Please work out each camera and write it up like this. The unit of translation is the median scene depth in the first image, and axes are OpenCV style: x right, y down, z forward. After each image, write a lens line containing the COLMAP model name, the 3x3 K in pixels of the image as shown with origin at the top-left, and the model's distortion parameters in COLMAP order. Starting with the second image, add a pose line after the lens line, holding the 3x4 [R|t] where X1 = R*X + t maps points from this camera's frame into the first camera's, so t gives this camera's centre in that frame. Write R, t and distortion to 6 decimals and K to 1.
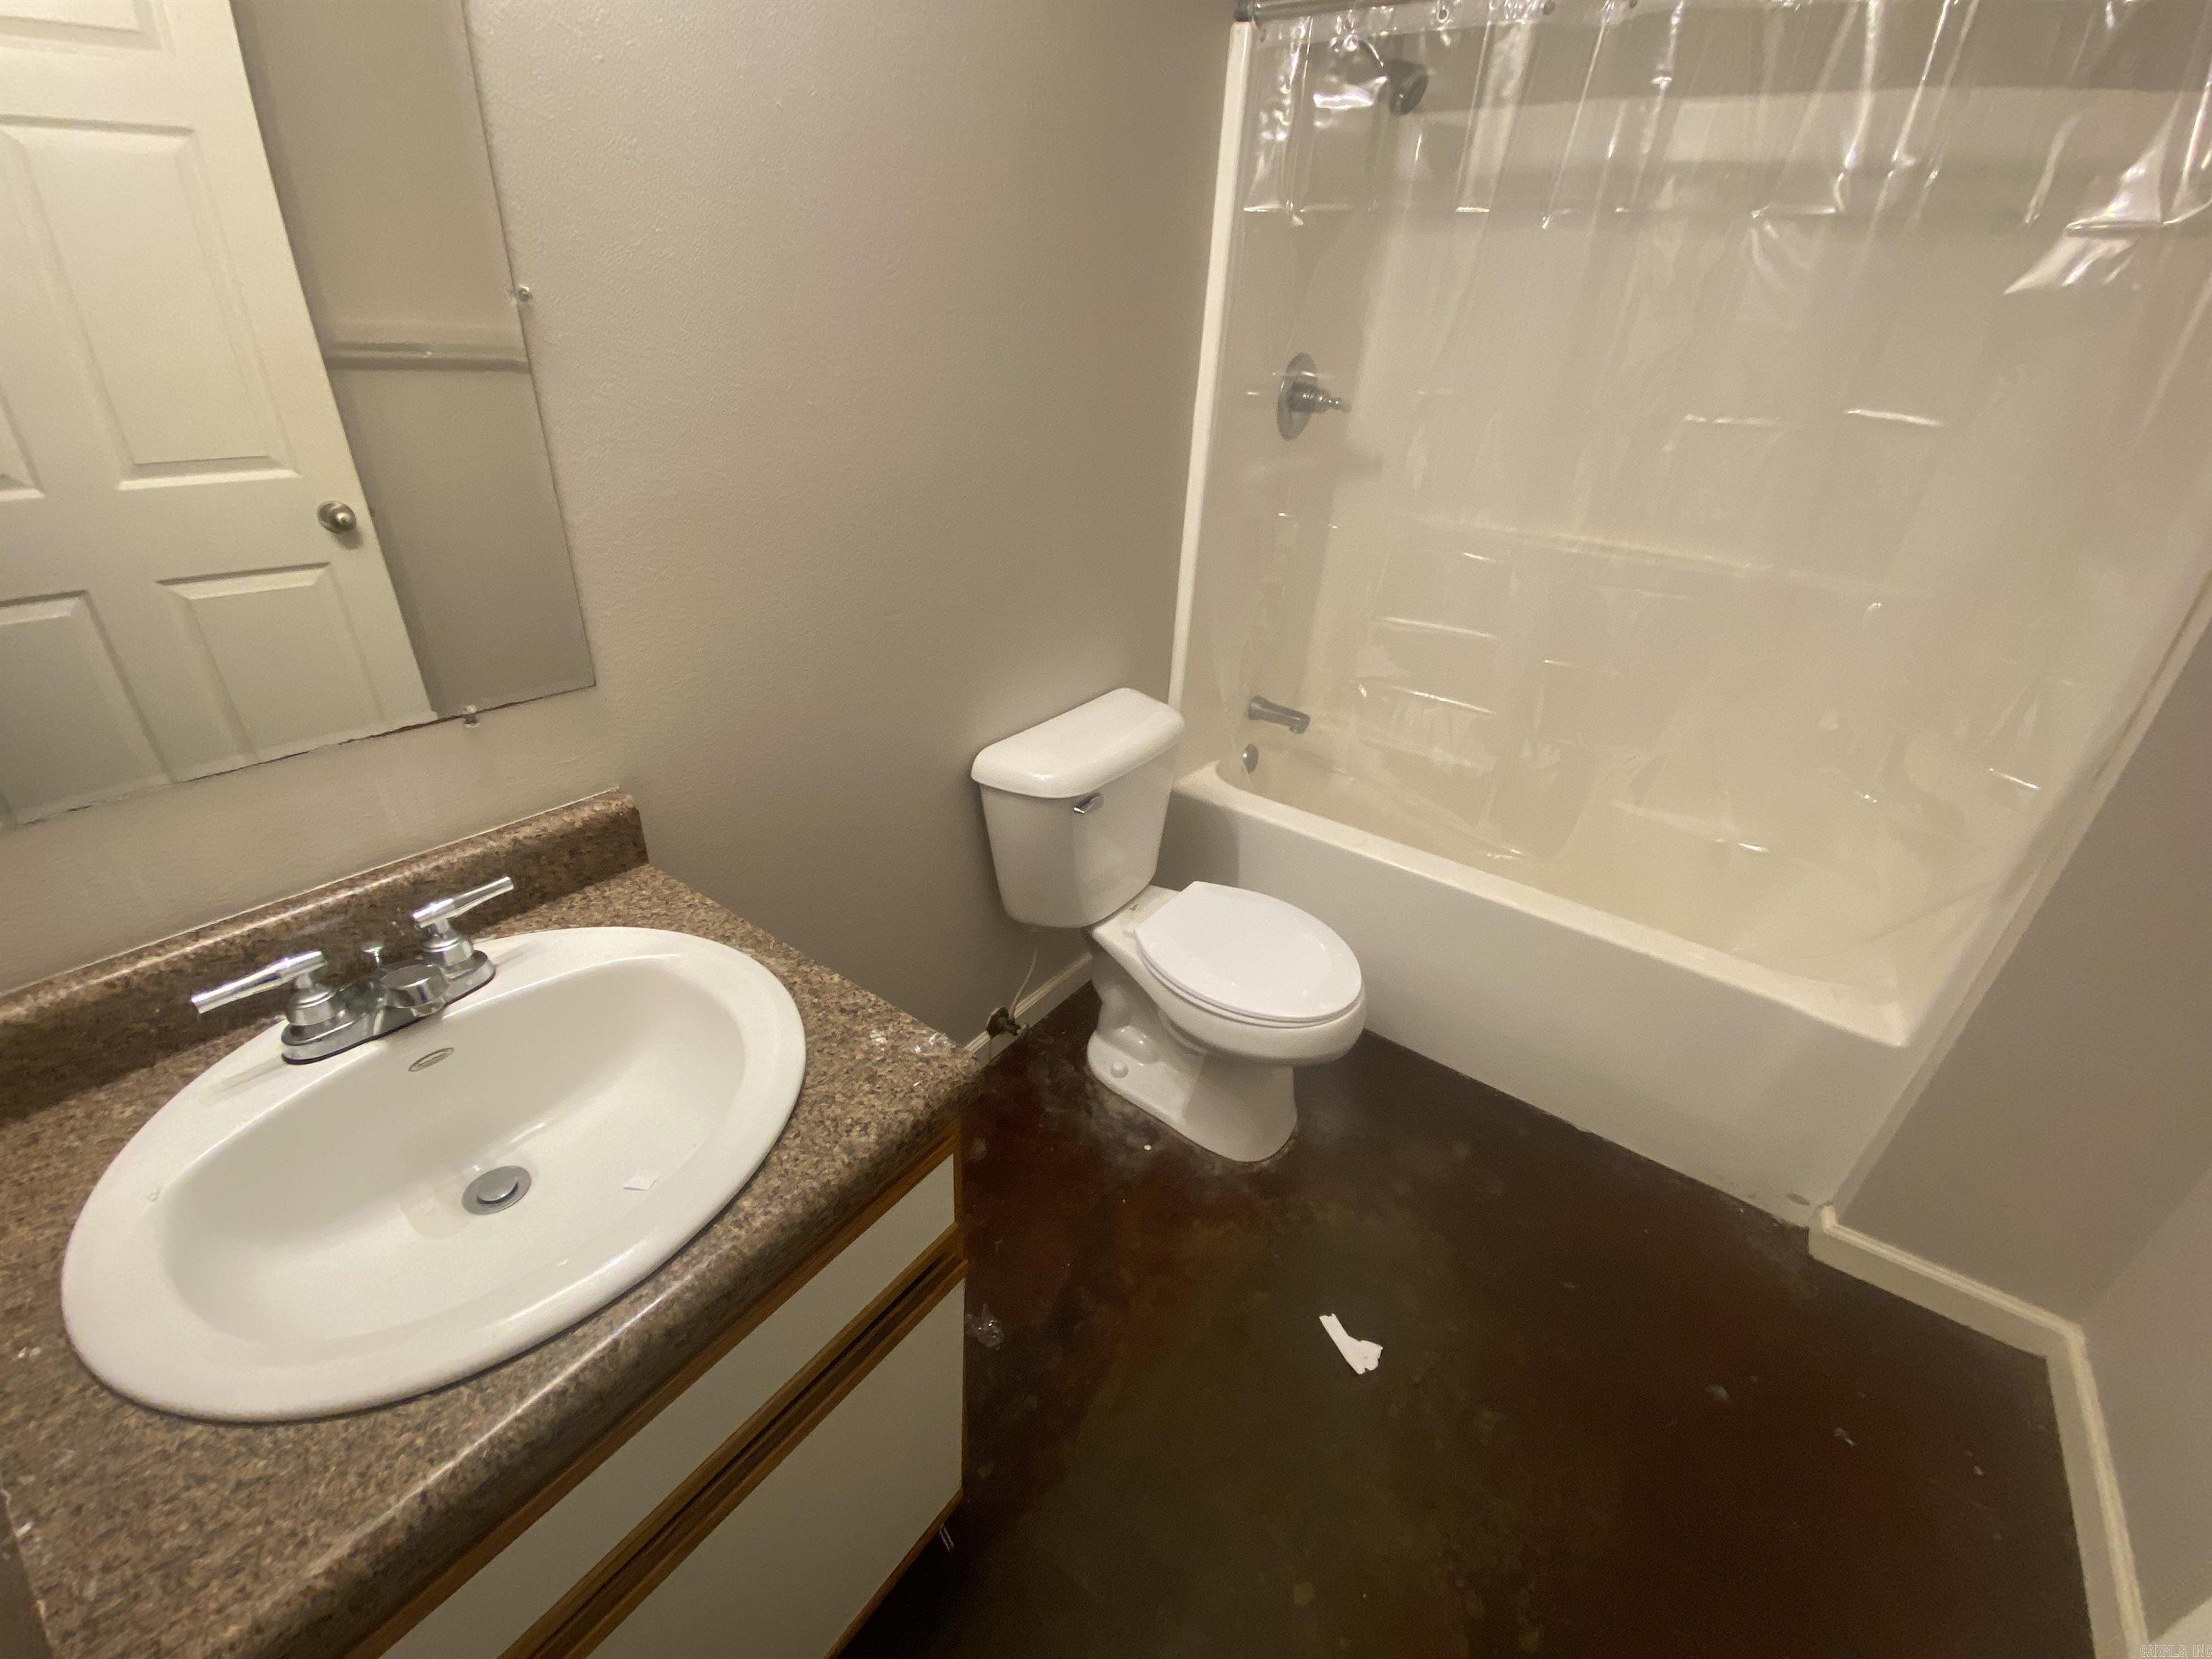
lens RADIAL K [[878.8, 0, 1106.0], [0, 878.8, 829.5], [0, 0, 1]] dist [-0.000363, -0.000007]
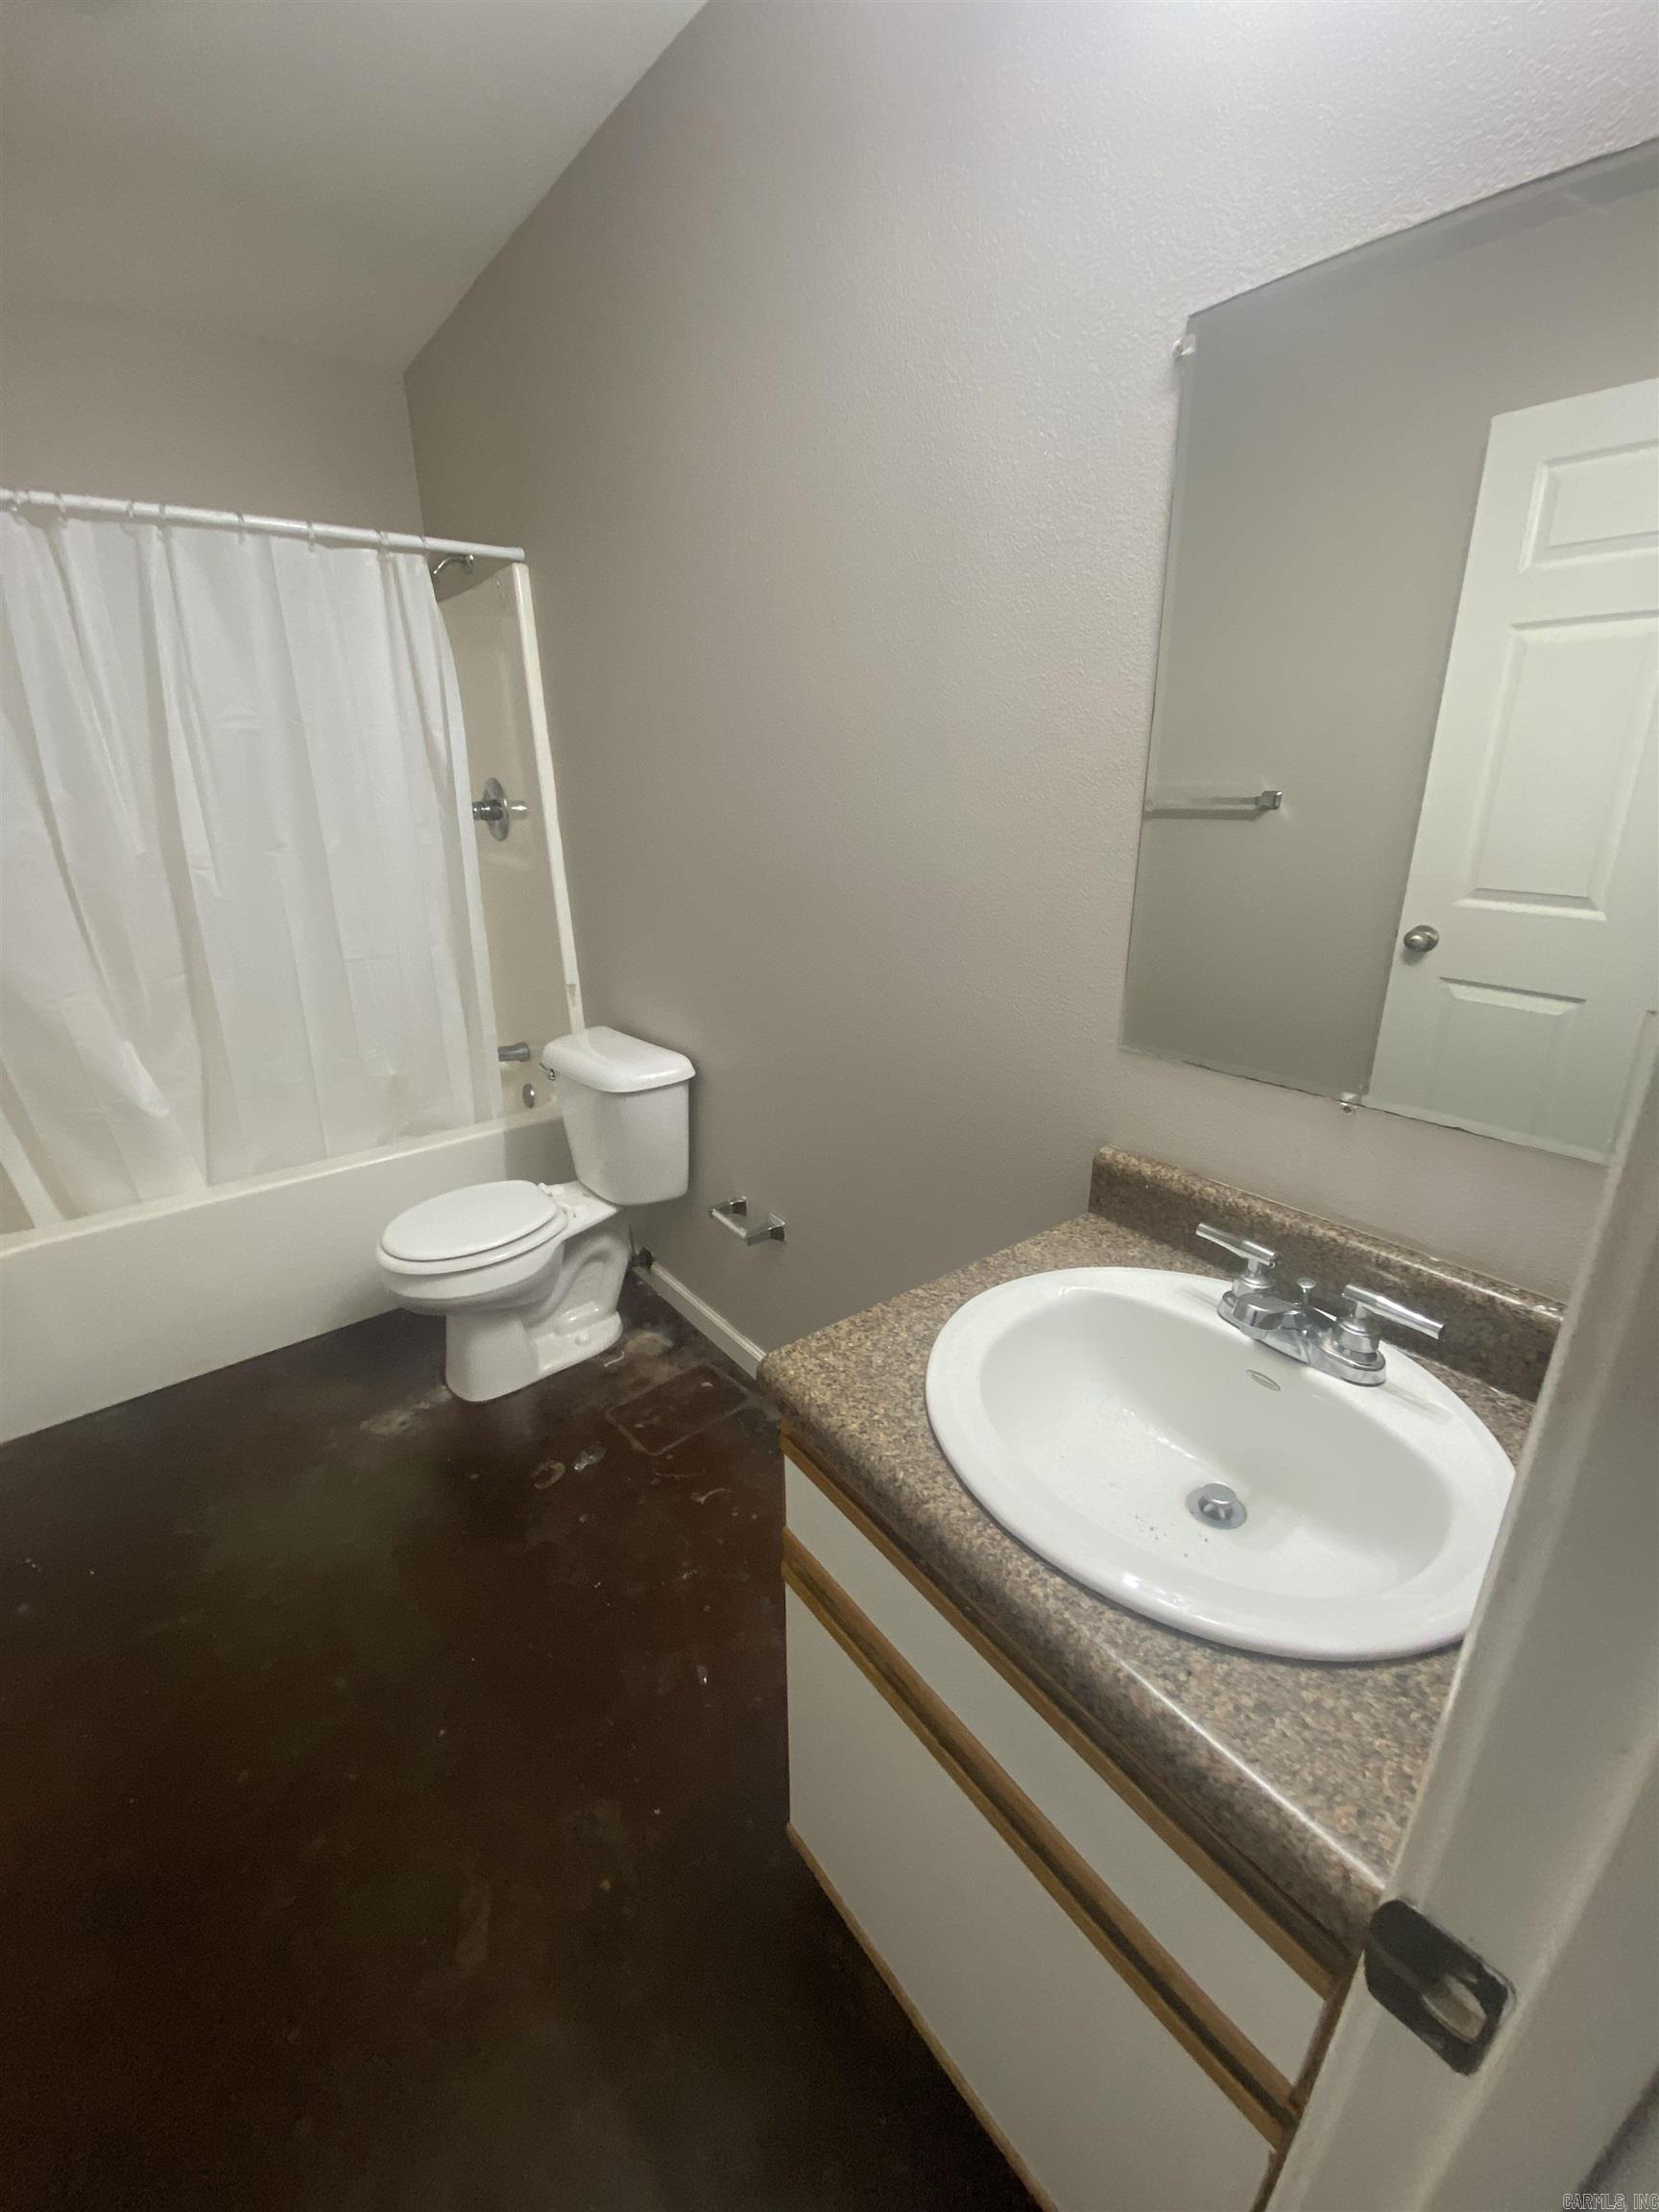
lens RADIAL K [[886.1, 0, 825.3], [0, 886.1, 1051.3], [0, 0, 1]] dist [0.043299, -0.030748]
pose [[-0.303002, 0.227832, -0.925355, 0.390439], [-0.448385, 0.822728, 0.349385, -0.249260], [0.840917, 0.520779, -0.147131, 0.502455]]
